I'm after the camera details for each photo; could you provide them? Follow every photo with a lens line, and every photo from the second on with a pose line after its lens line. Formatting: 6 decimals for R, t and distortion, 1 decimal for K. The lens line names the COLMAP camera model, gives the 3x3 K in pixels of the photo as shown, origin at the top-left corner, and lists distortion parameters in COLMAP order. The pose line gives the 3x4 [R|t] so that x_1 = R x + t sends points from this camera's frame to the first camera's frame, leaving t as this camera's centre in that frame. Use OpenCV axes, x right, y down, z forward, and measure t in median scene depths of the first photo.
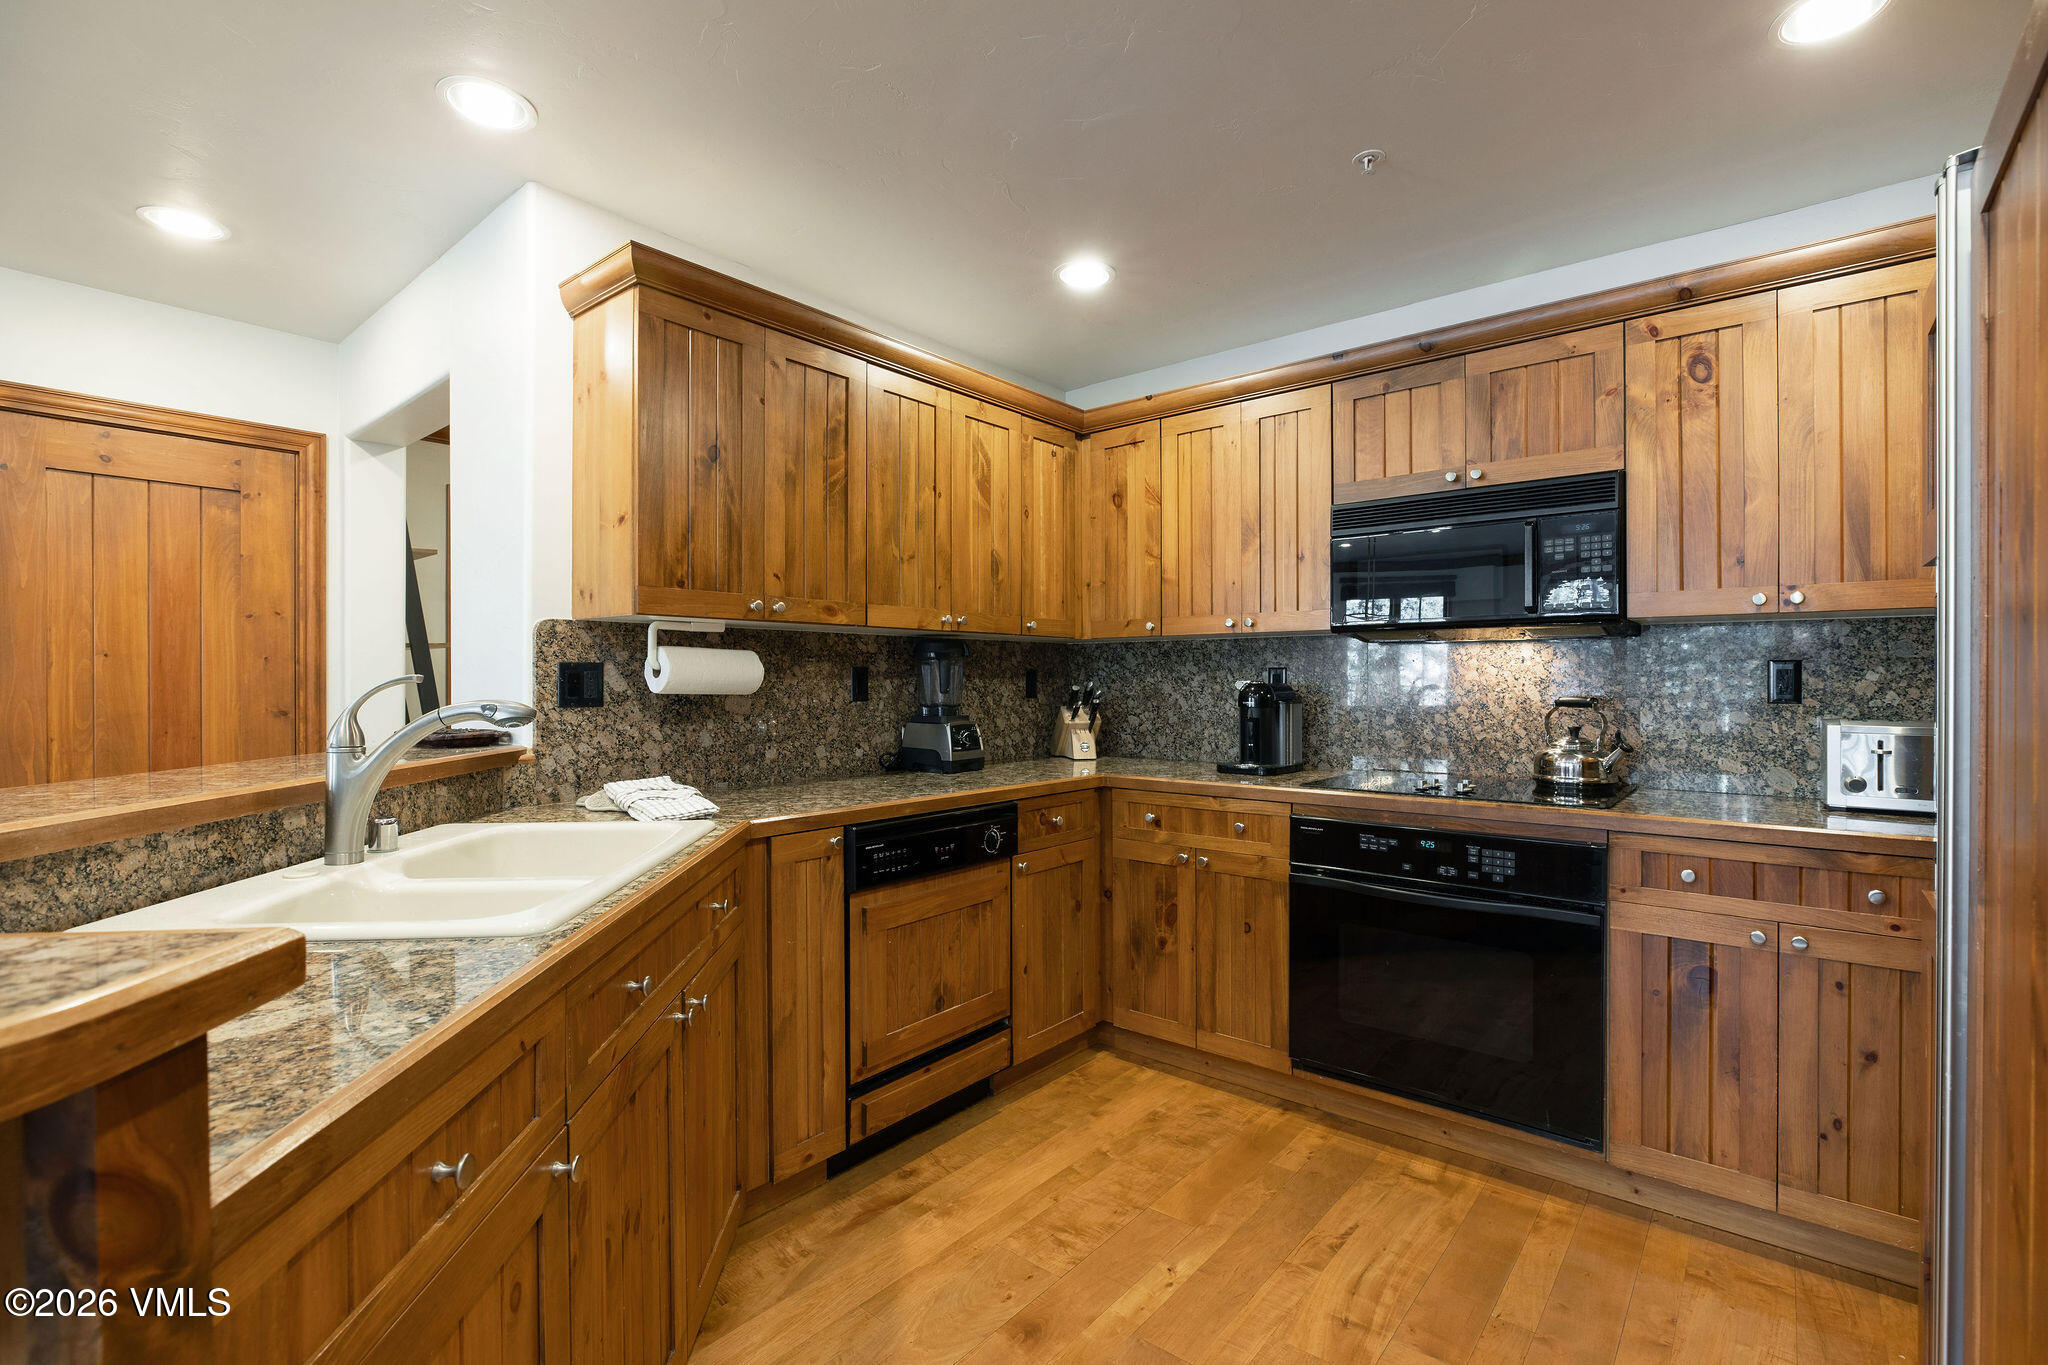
lens RADIAL K [[932.9, 0, 1032.4], [0, 932.9, 695.2], [0, 0, 1]] dist [-0.014638, 0.002710]
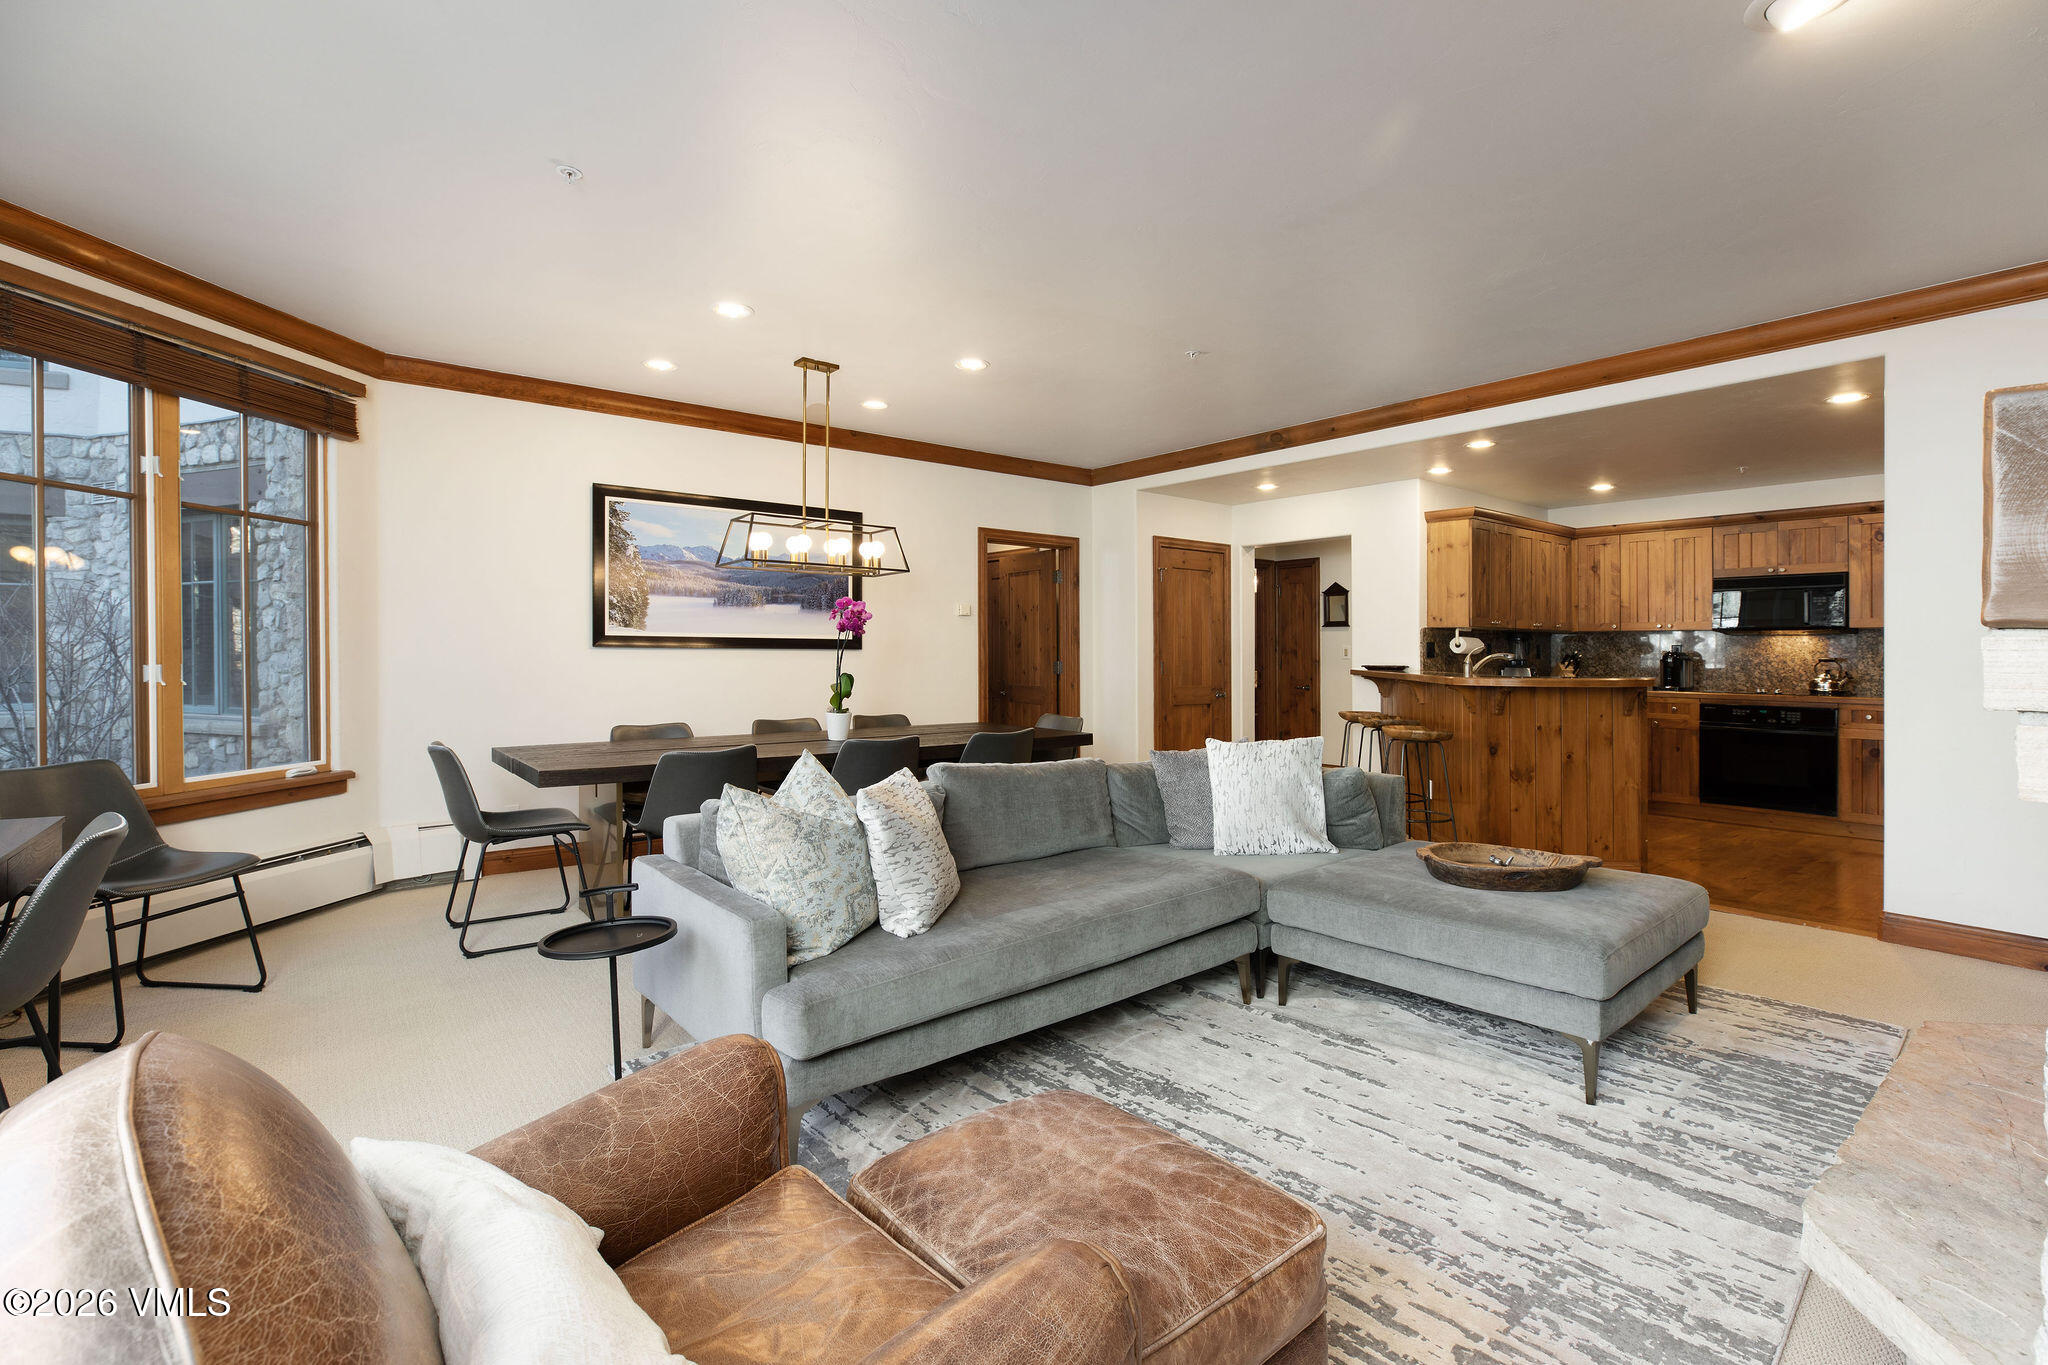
lens RADIAL K [[932.9, 0, 1022.4], [0, 932.9, 655.5], [0, 0, 1]] dist [-0.014638, 0.002710]
pose [[0.977337, 0.007819, -0.211544, -1.017667], [-0.010771, 0.999860, -0.012806, 0.051439], [0.211414, 0.014794, 0.977285, -1.906567]]
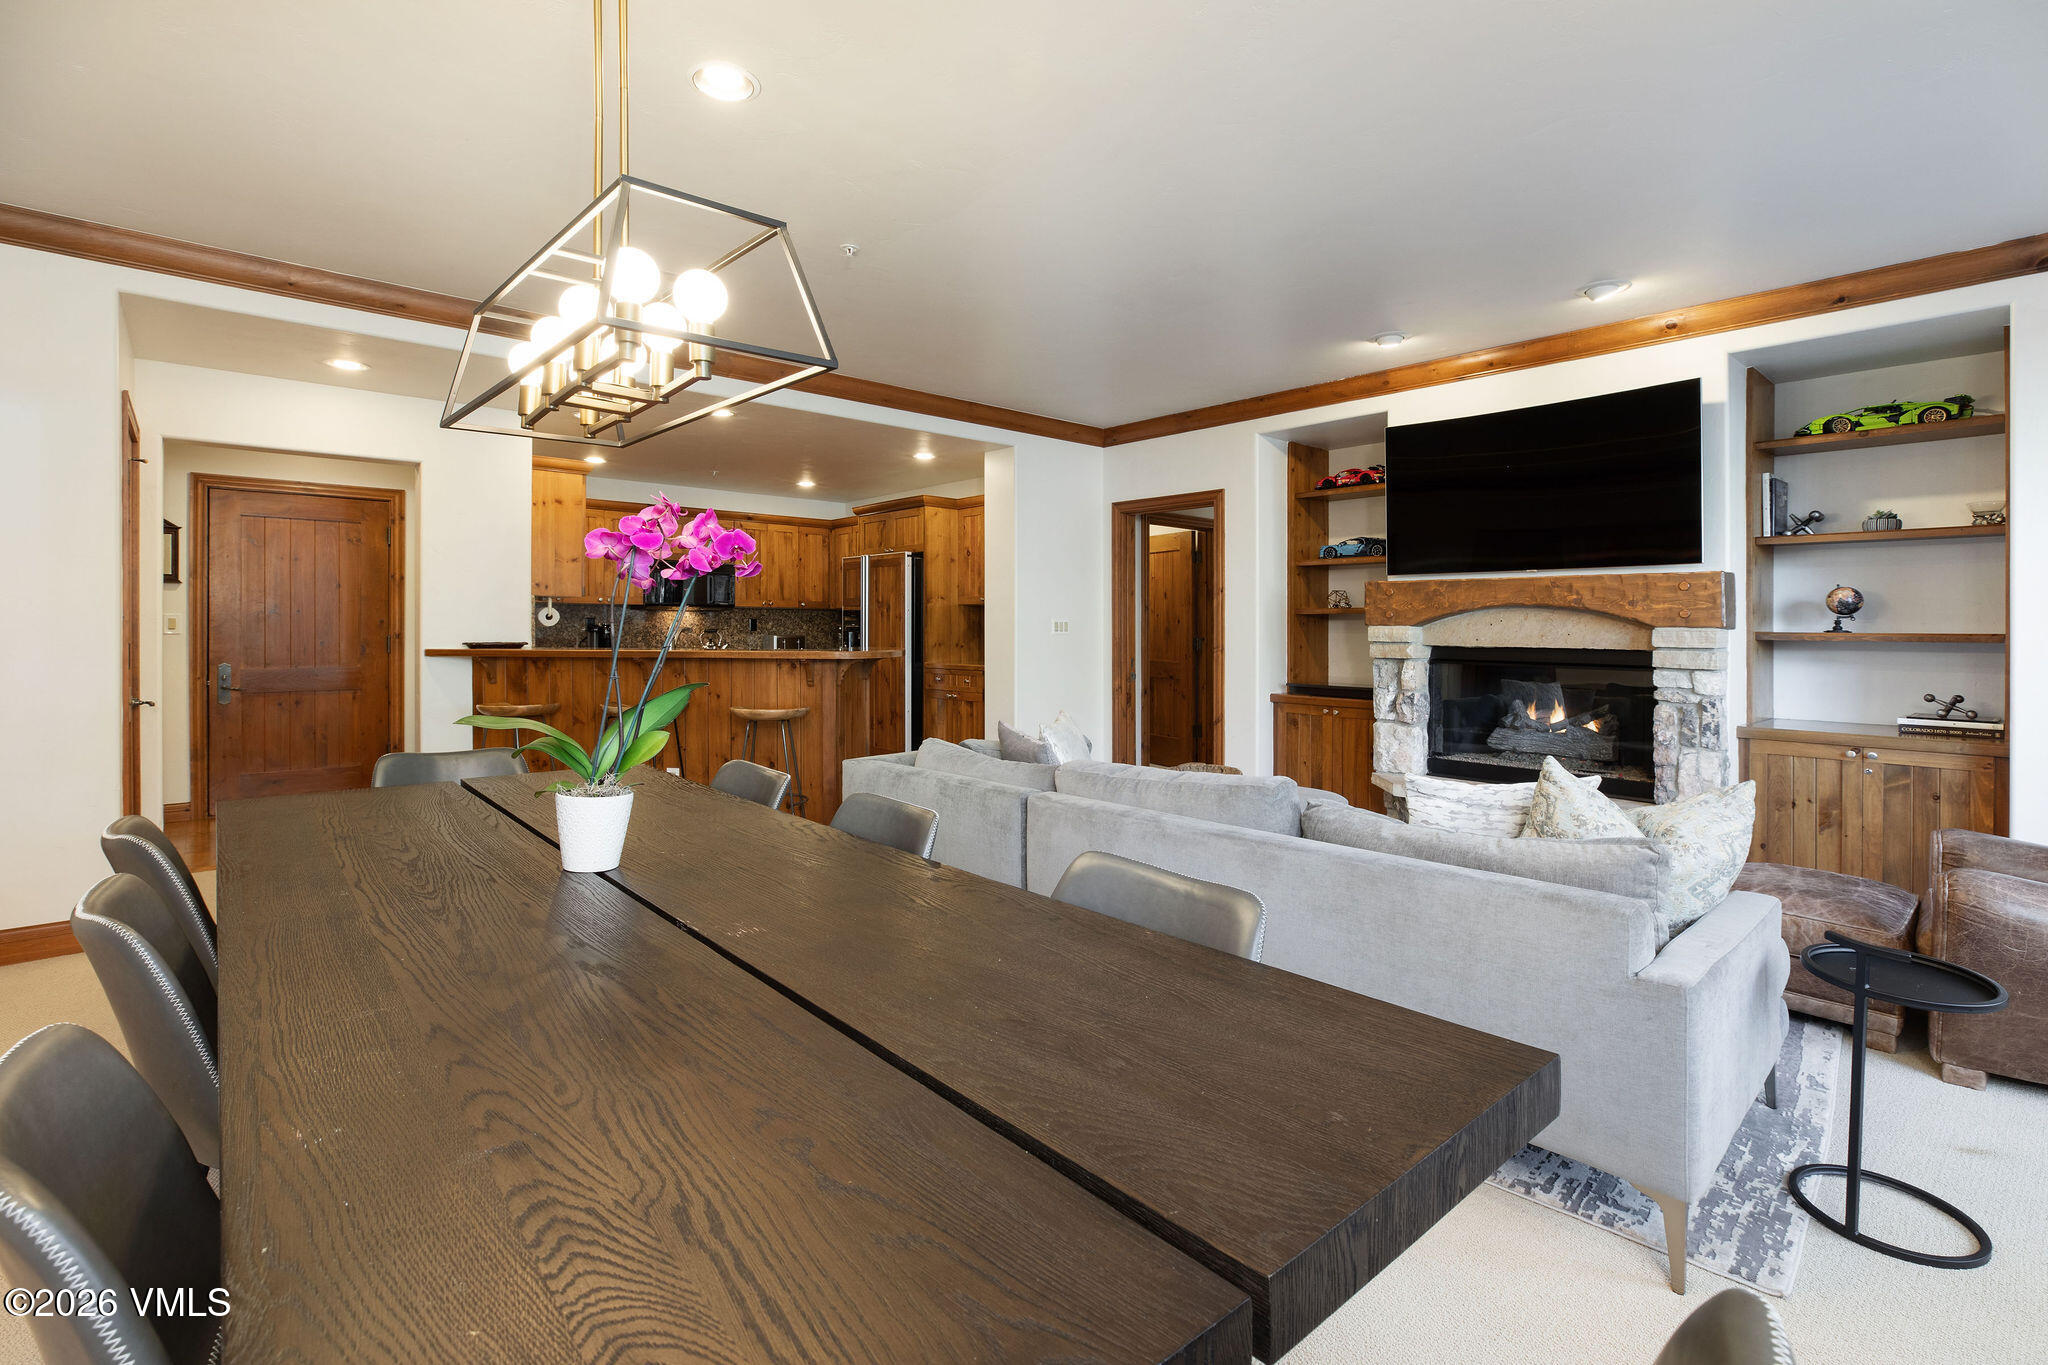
lens RADIAL K [[932.9, 0, 1021.7], [0, 932.9, 621.6], [0, 0, 1]] dist [-0.014638, 0.002710]
pose [[0.170625, 0.010360, 0.985282, -2.400357], [0.009925, 0.999876, -0.012232, 0.026761], [-0.985286, 0.011866, 0.170501, -0.597847]]
